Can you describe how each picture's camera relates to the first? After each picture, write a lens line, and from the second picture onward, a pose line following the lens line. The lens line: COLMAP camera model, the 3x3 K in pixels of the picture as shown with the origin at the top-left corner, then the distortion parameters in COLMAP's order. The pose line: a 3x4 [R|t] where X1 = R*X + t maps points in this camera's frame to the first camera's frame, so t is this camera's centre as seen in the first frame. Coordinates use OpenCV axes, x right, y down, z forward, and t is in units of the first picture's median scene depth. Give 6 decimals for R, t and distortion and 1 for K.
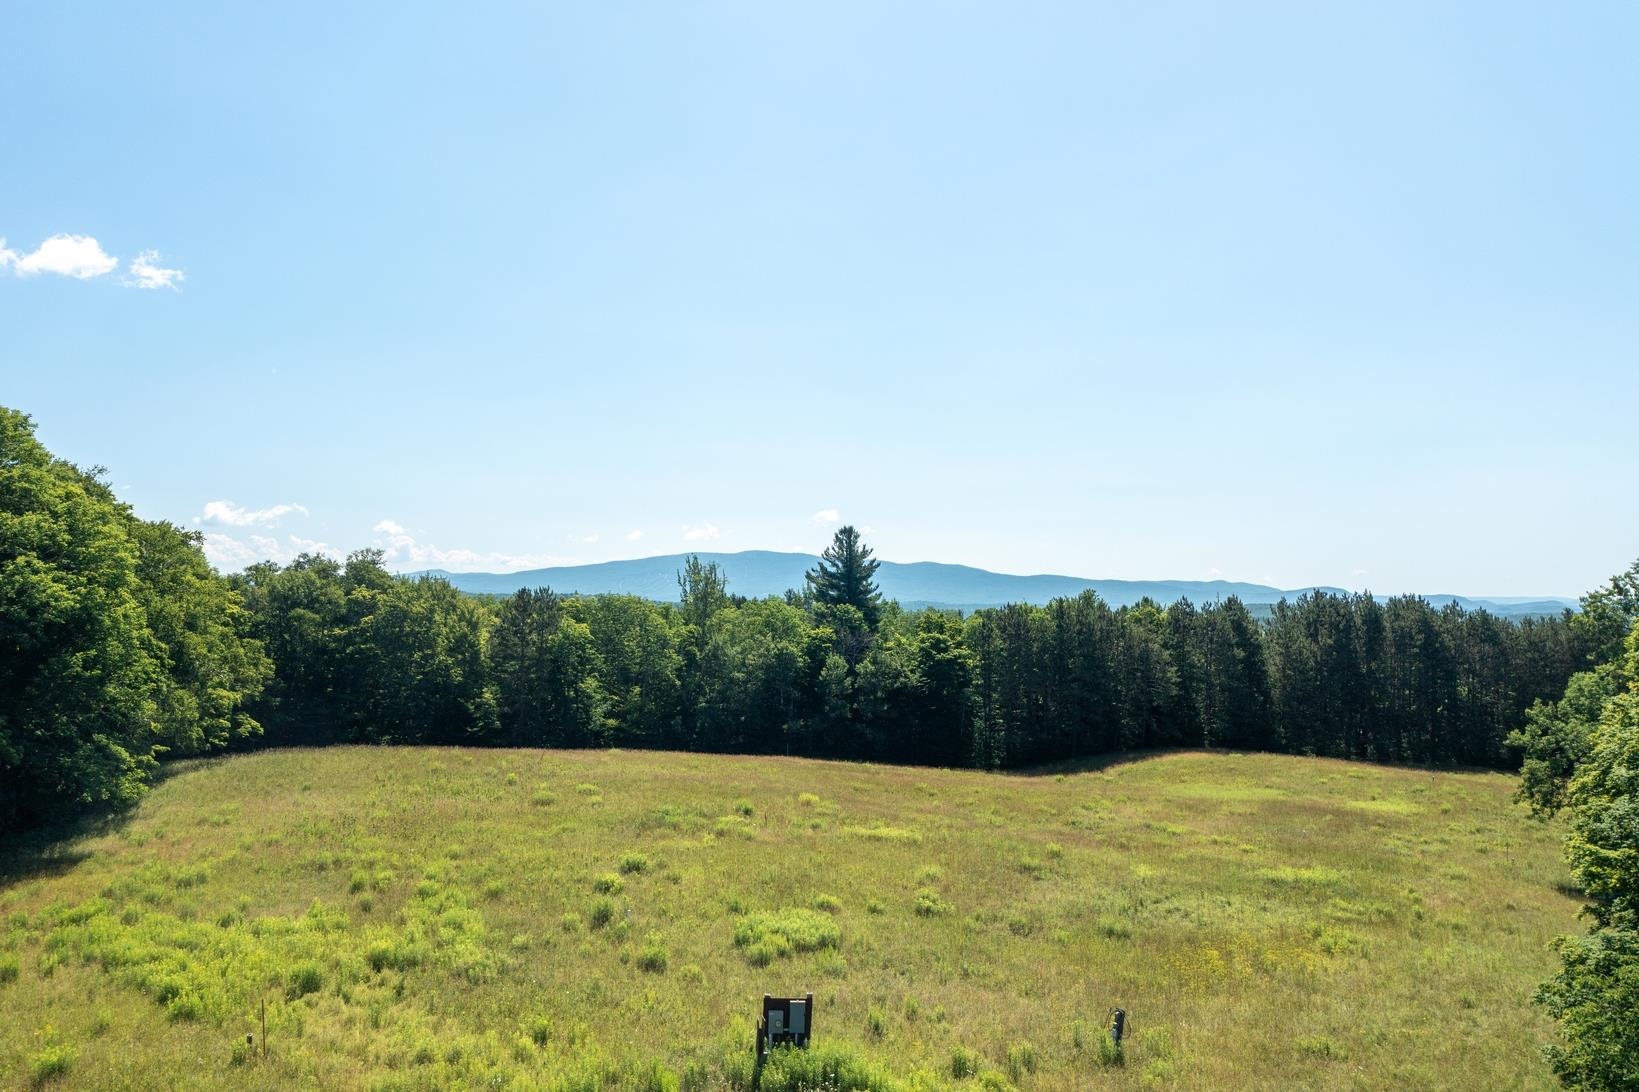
lens RADIAL K [[1312.4, 0, 816.9], [0, 1312.4, 546.4], [0, 0, 1]] dist [-0.003836, -0.003913]
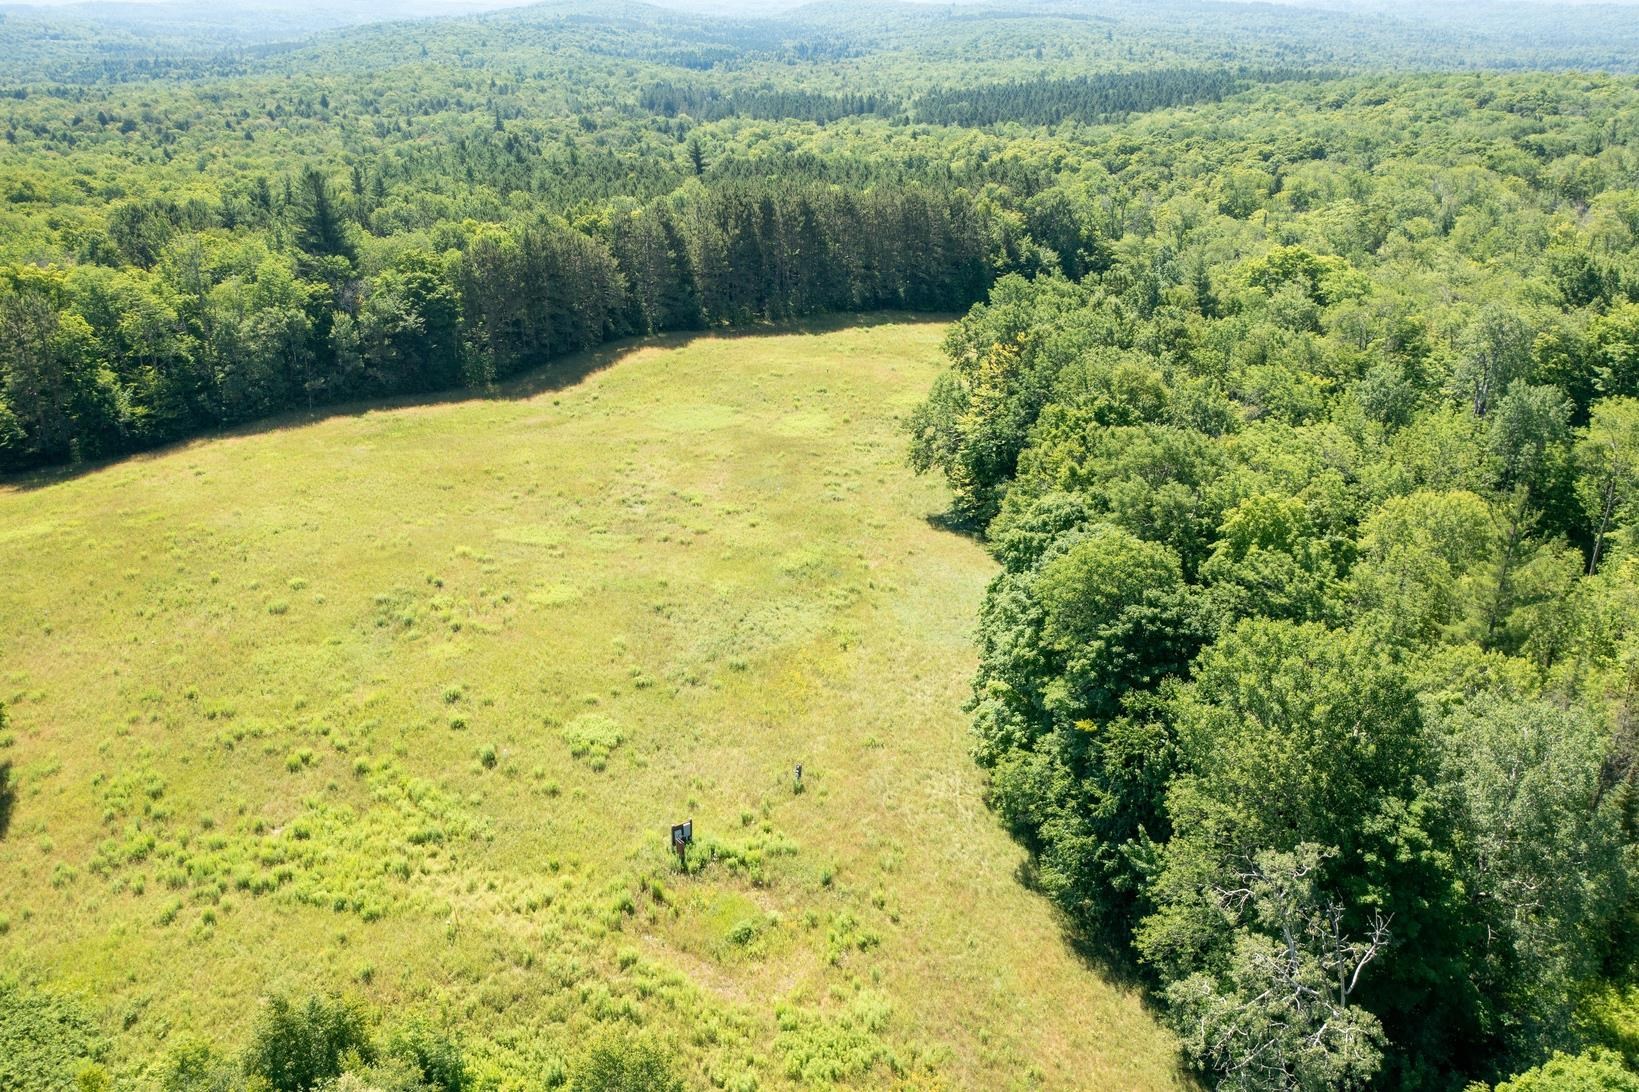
lens RADIAL K [[1312.4, 0, 820.6], [0, 1312.4, 545.7], [0, 0, 1]] dist [-0.003836, -0.003913]
pose [[0.880907, -0.199987, 0.428961, -0.135593], [-0.004416, 0.902828, 0.429978, -0.206555], [-0.473269, -0.380665, 0.794425, -0.133788]]
